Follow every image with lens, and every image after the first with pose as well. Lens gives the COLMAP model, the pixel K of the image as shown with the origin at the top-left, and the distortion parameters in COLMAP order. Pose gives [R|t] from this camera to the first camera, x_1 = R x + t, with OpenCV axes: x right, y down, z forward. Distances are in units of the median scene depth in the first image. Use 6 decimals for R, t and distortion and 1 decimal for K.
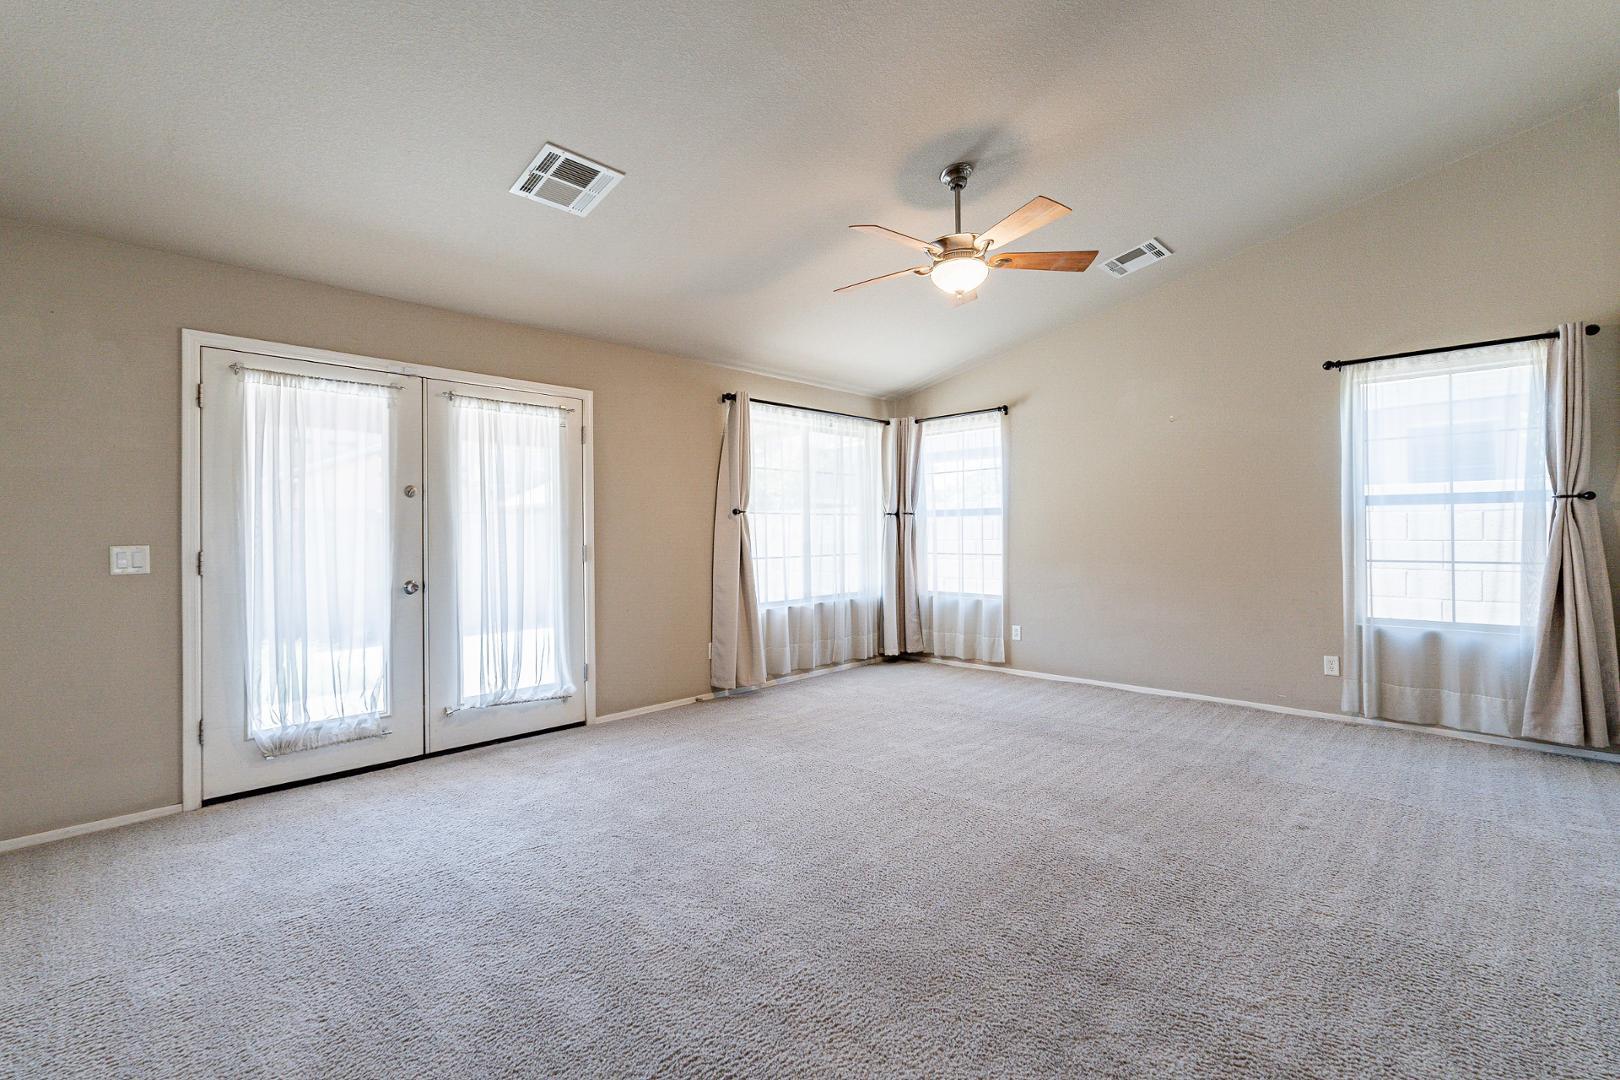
lens RADIAL K [[711.4, 0, 808.9], [0, 711.4, 536.1], [0, 0, 1]] dist [-0.000670, -0.000114]
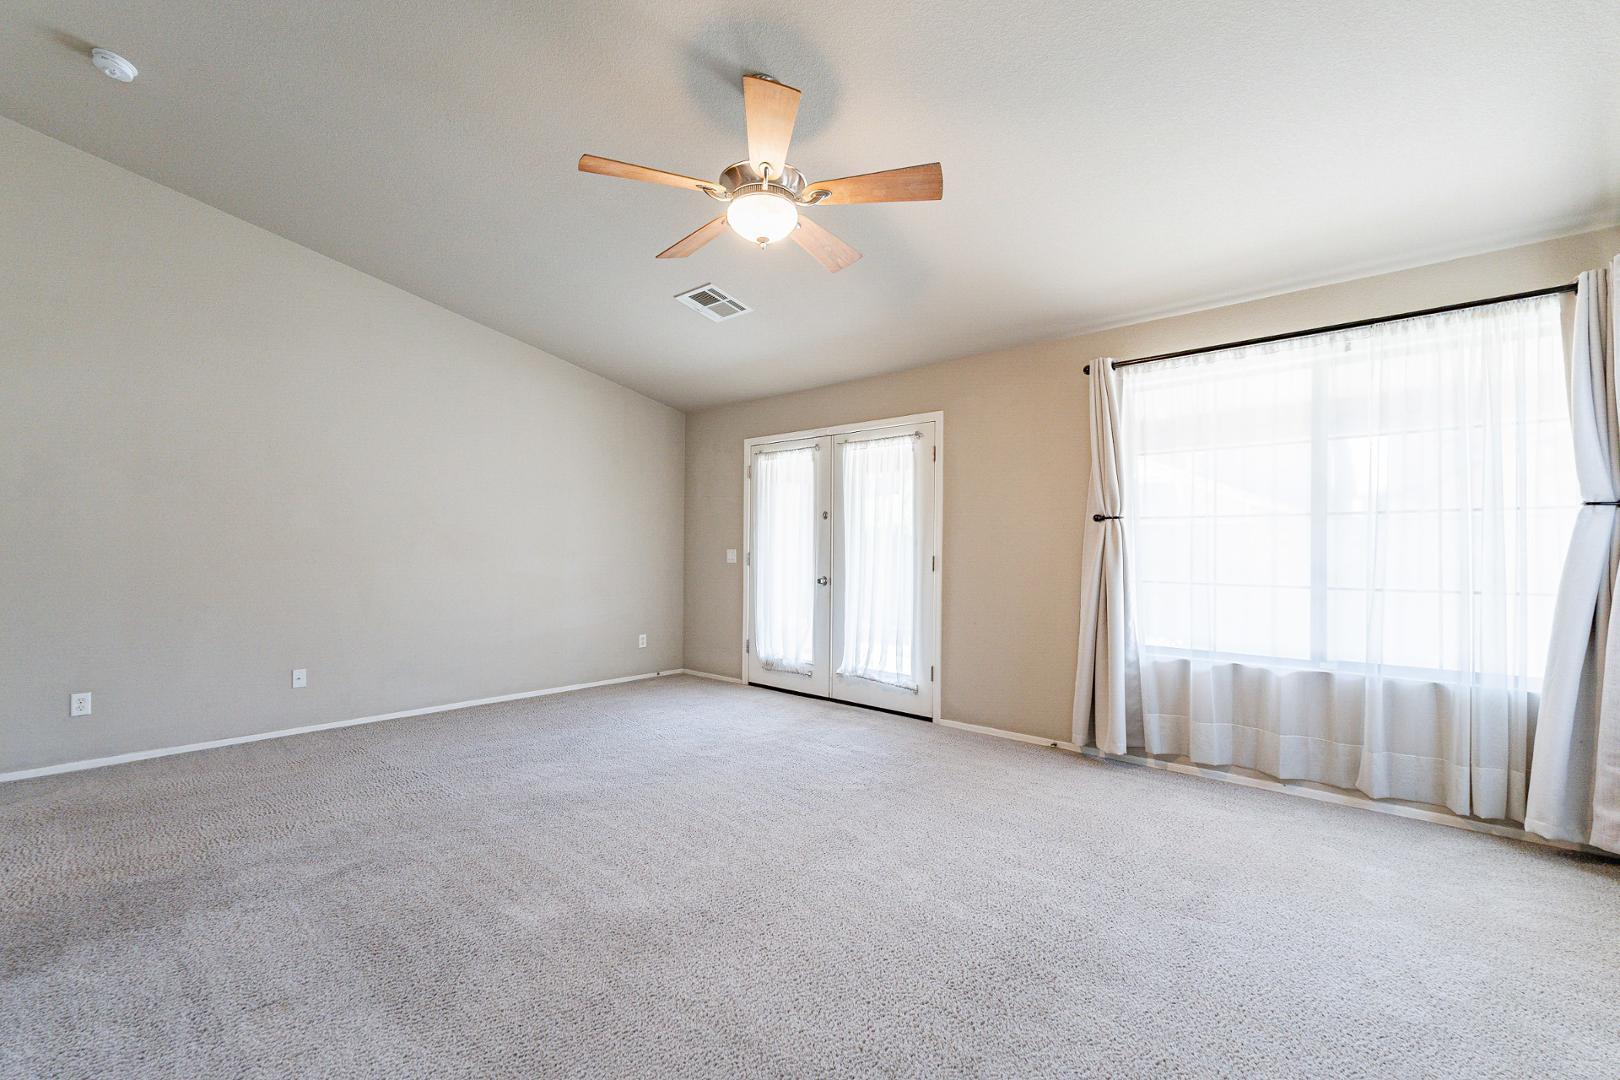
lens RADIAL K [[712.1, 0, 811.4], [0, 712.1, 545.1], [0, 0, 1]] dist [0.001617, 0.000060]
pose [[0.030342, 0.008406, -0.999504, 0.772519], [-0.005551, 0.999951, 0.008241, -0.011498], [0.999524, 0.005298, 0.030387, 0.794833]]
